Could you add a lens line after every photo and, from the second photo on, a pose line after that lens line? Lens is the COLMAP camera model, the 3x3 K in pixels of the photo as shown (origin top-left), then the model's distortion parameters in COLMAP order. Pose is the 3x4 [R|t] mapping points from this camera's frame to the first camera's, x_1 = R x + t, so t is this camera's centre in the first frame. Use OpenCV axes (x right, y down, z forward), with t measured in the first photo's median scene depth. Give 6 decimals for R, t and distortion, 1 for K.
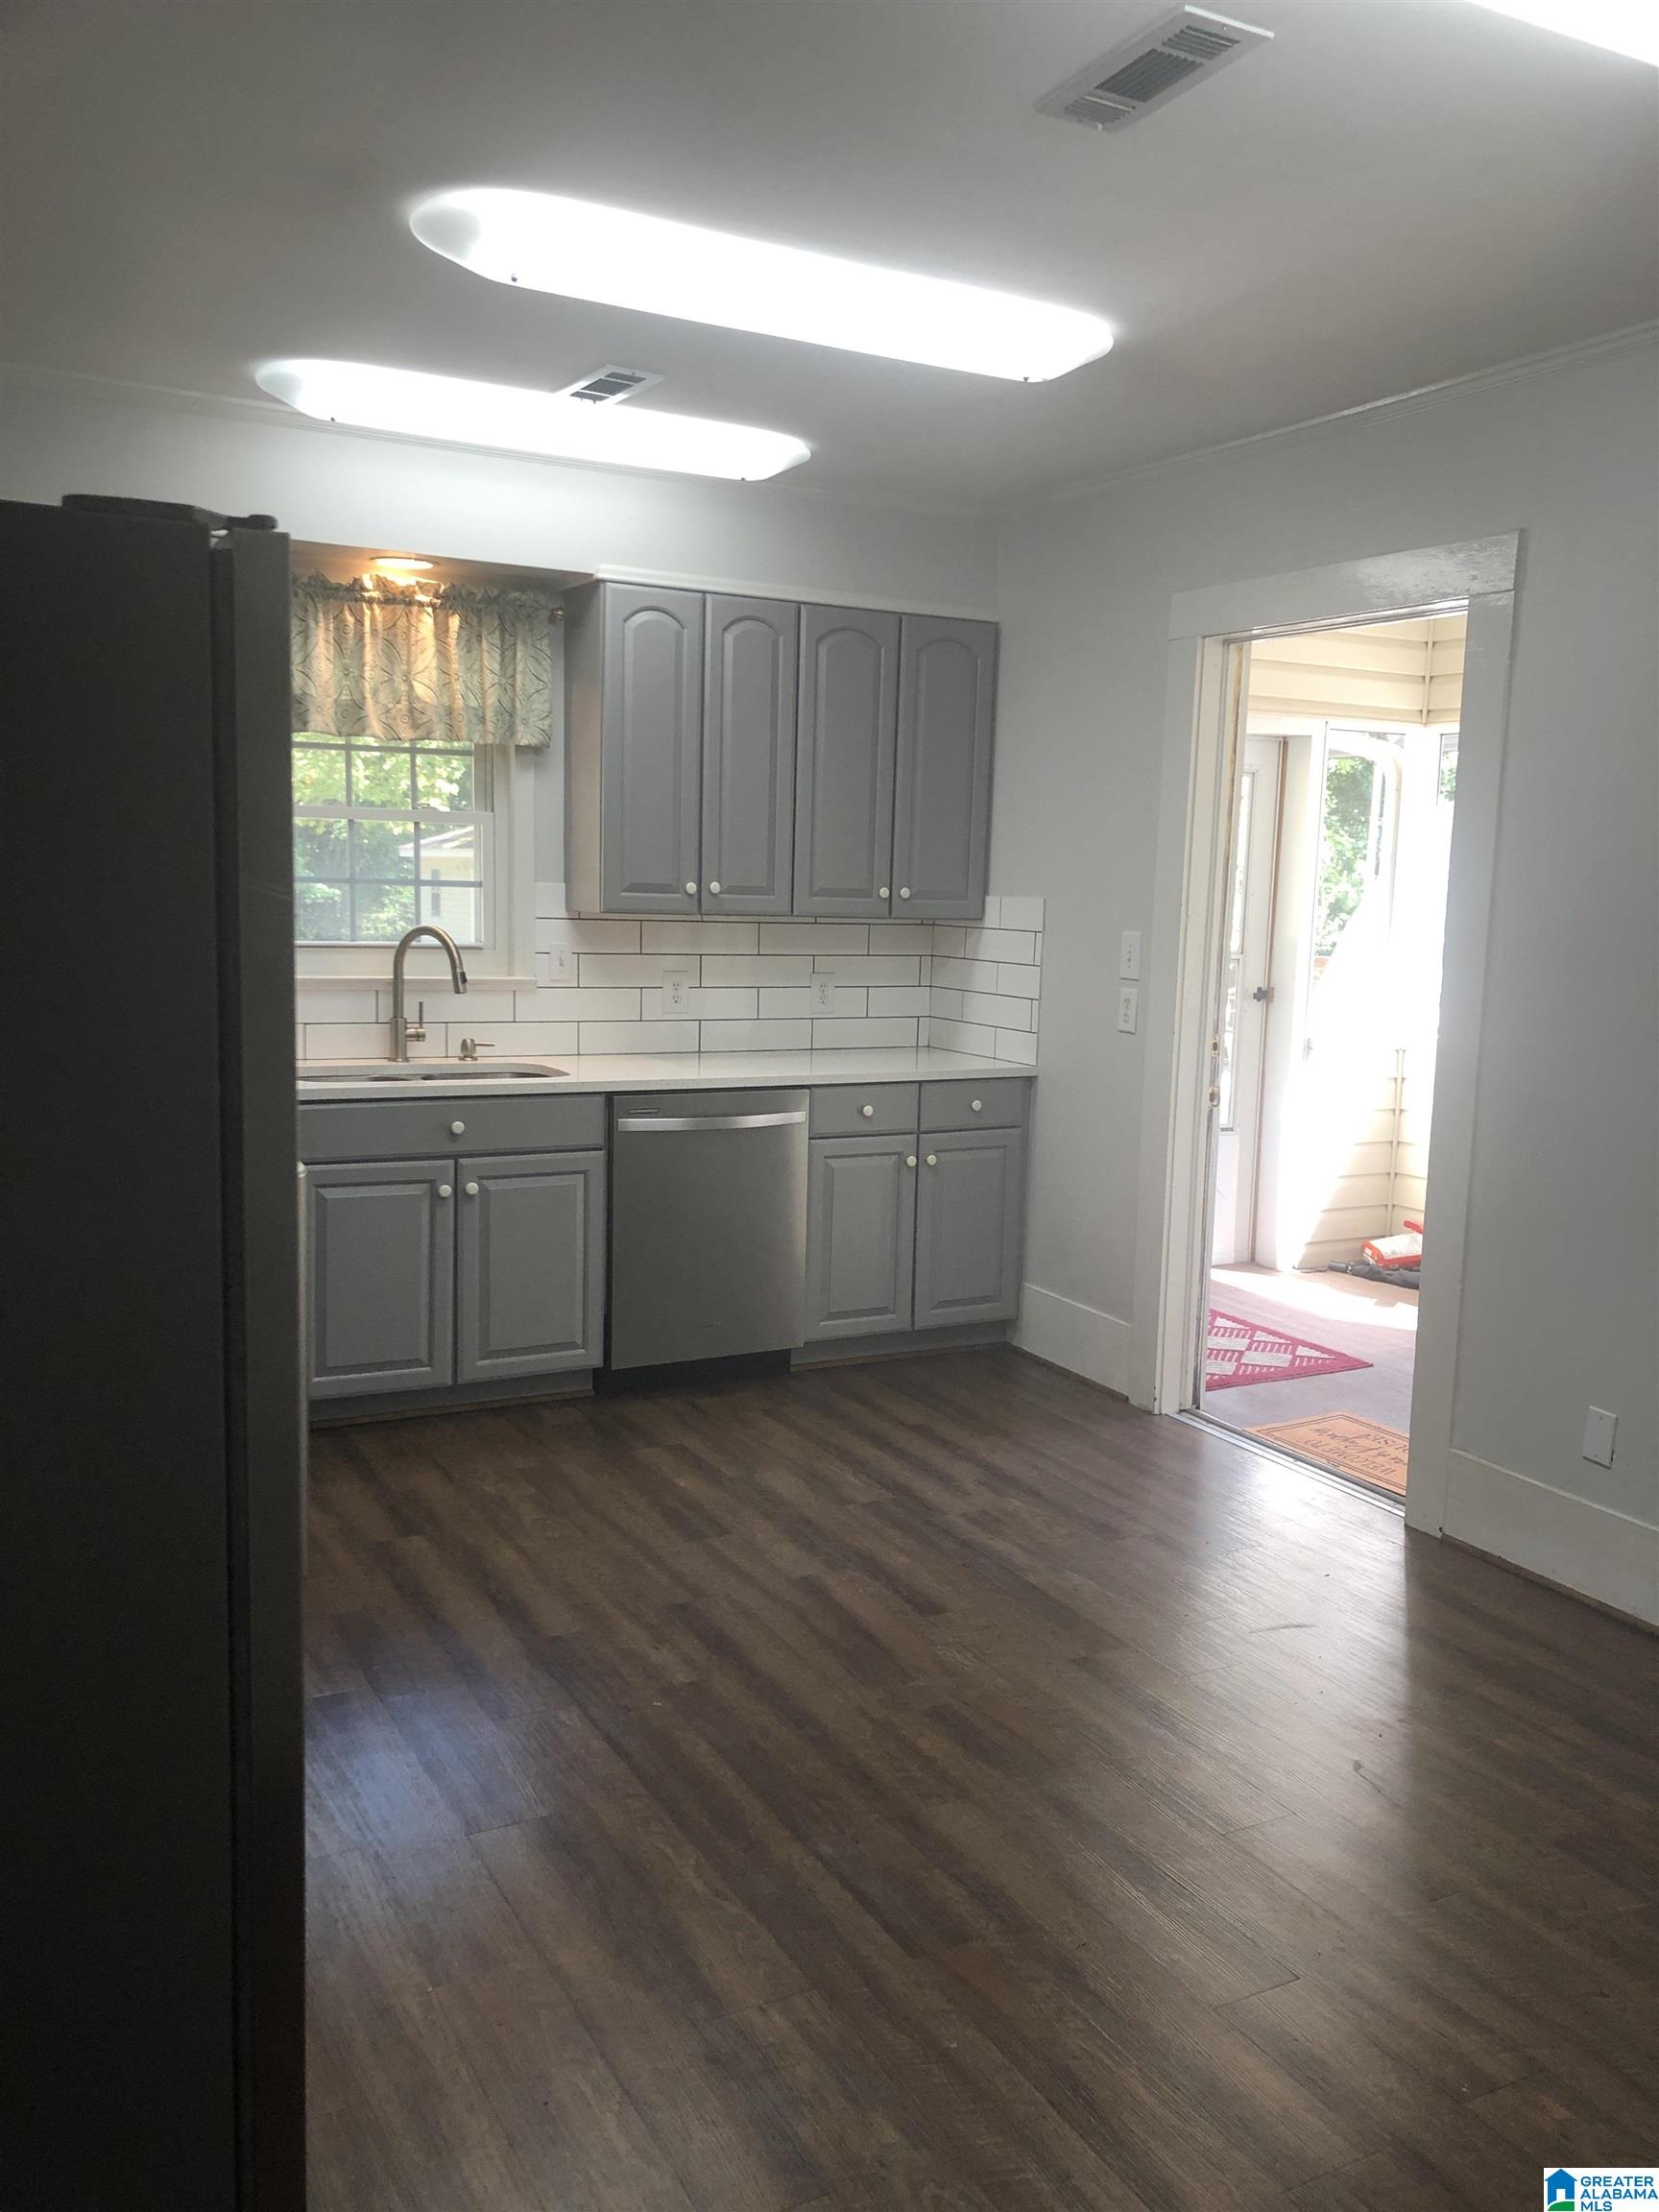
lens RADIAL K [[1801.9, 0, 829.5], [0, 1801.9, 1106.0], [0, 0, 1]] dist [0.007696, -0.000132]
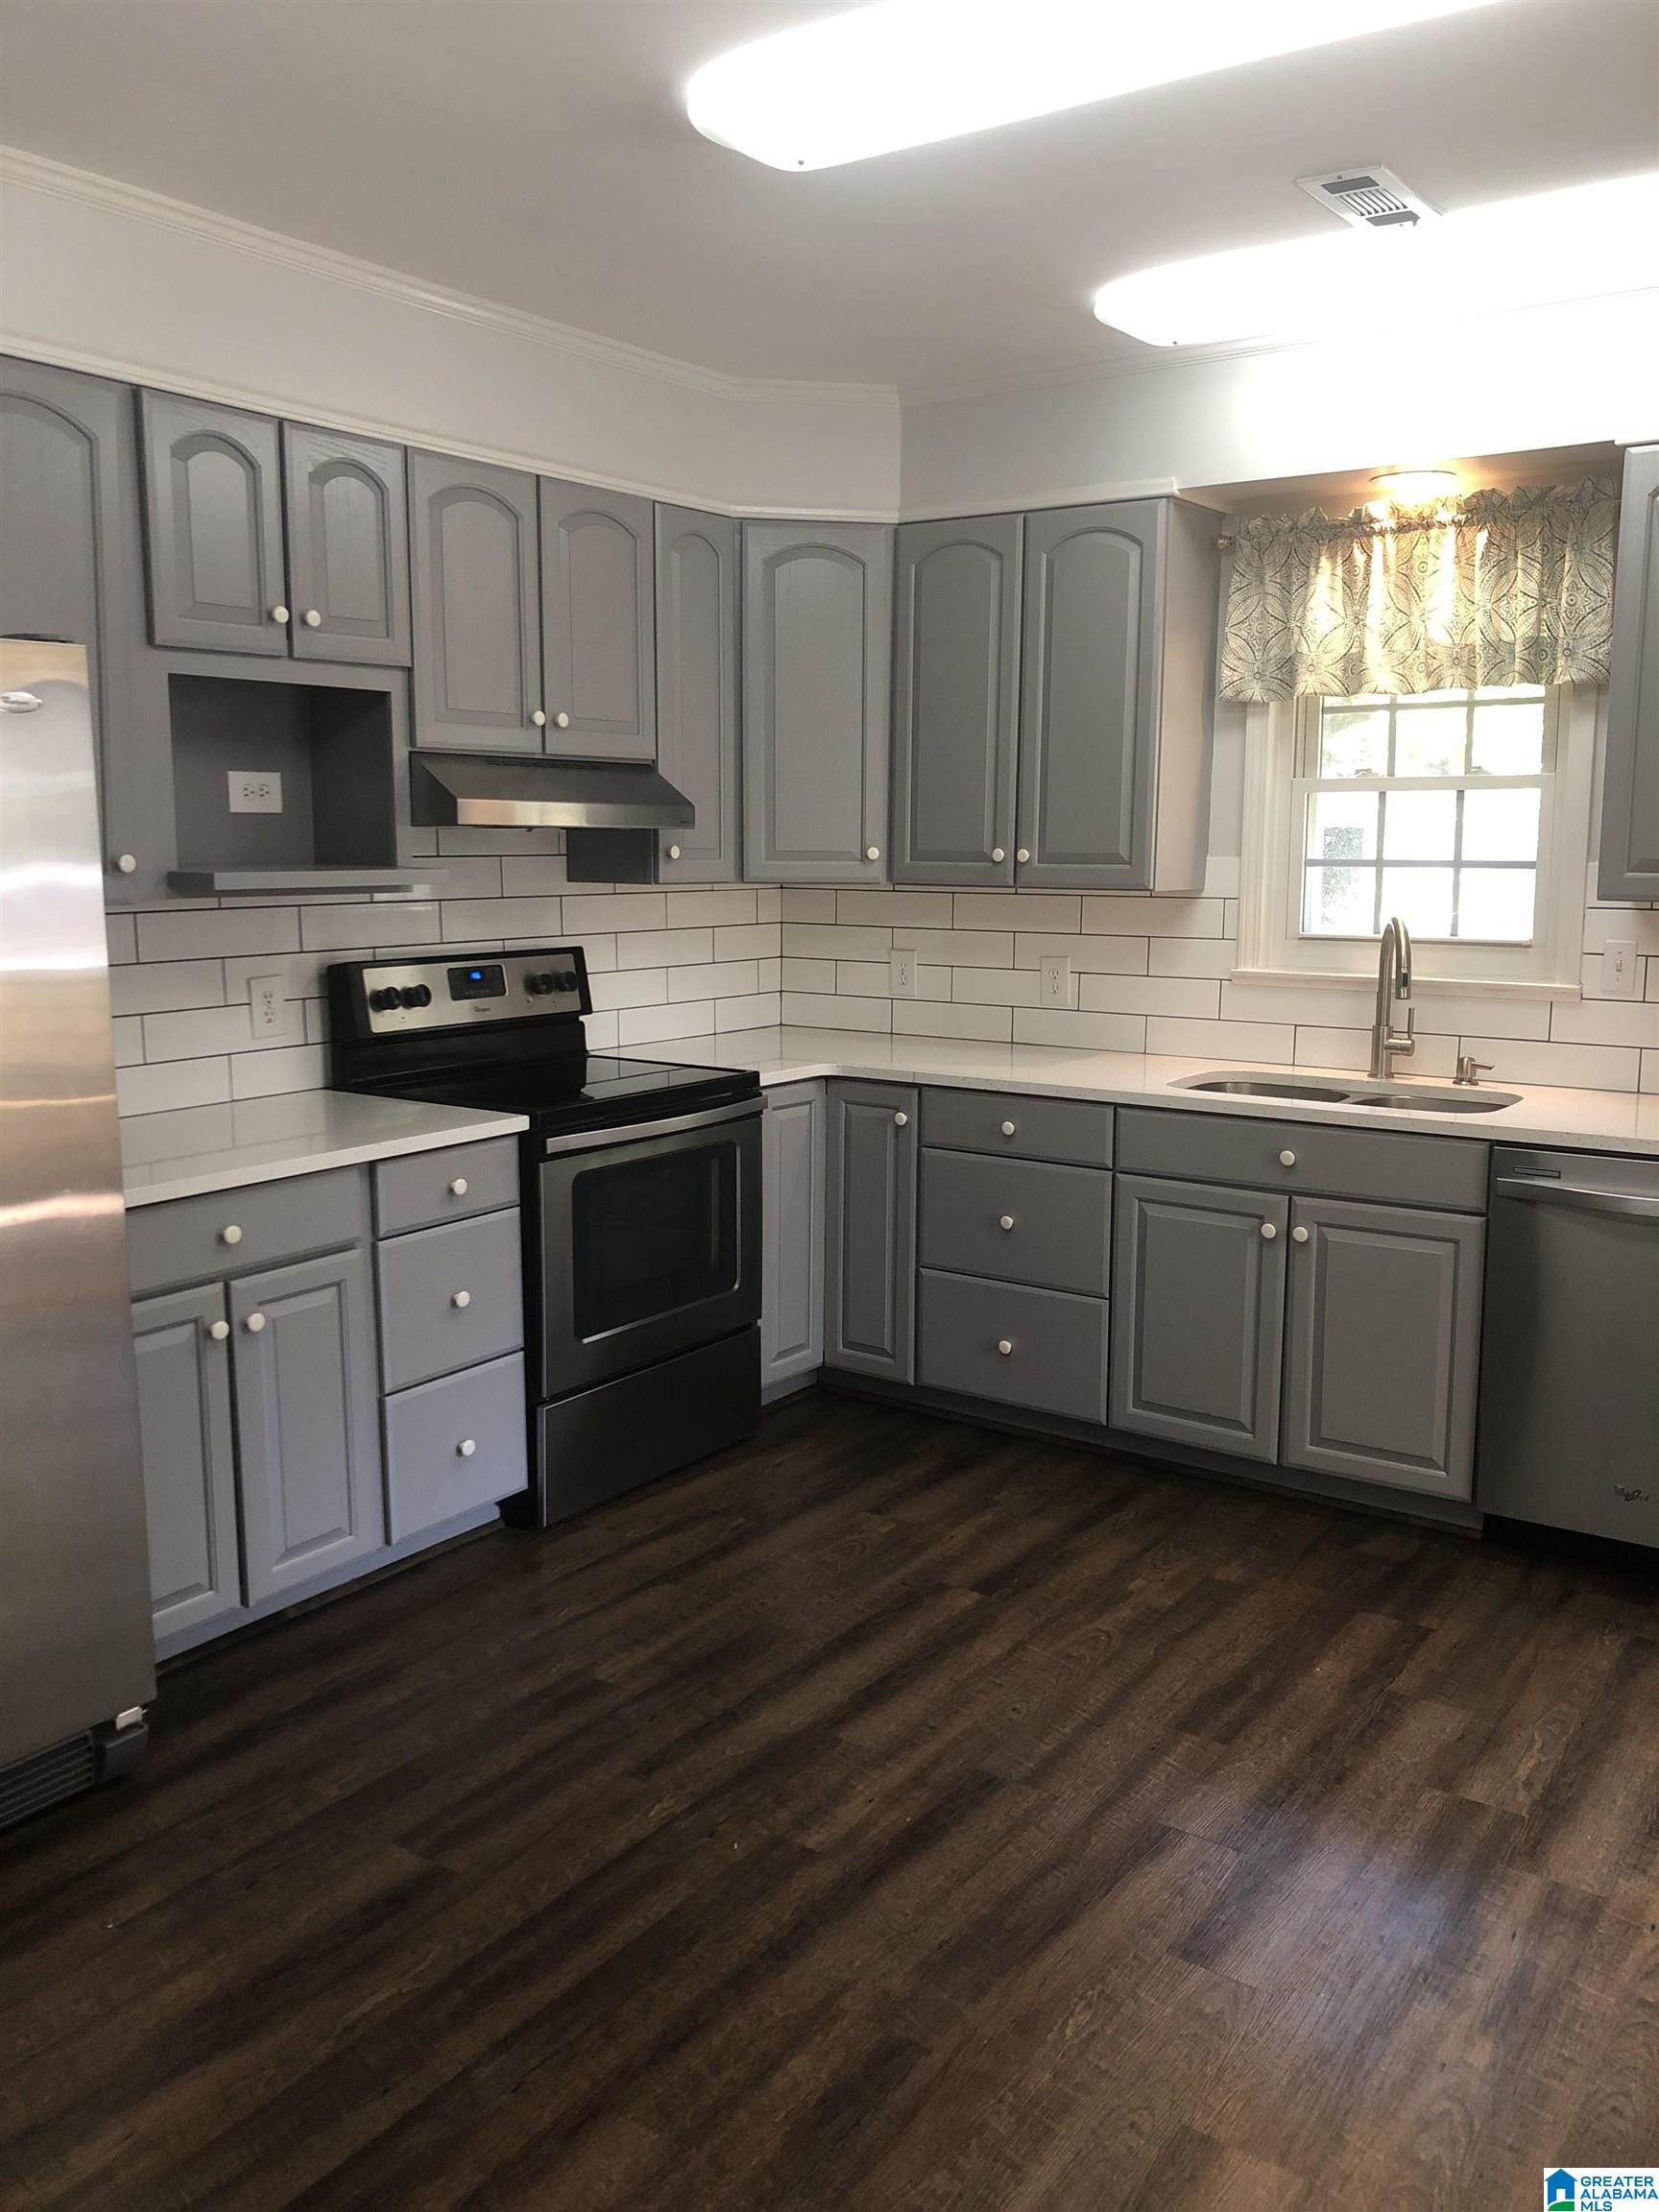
lens RADIAL K [[1780.0, 0, 831.0], [0, 1780.0, 1071.3], [0, 0, 1]] dist [-0.000787, 0.002286]
pose [[0.453553, 0.090833, -0.886589, 0.410377], [-0.104405, 0.993358, 0.048361, -0.044010], [0.885093, 0.070630, 0.460024, 0.423984]]
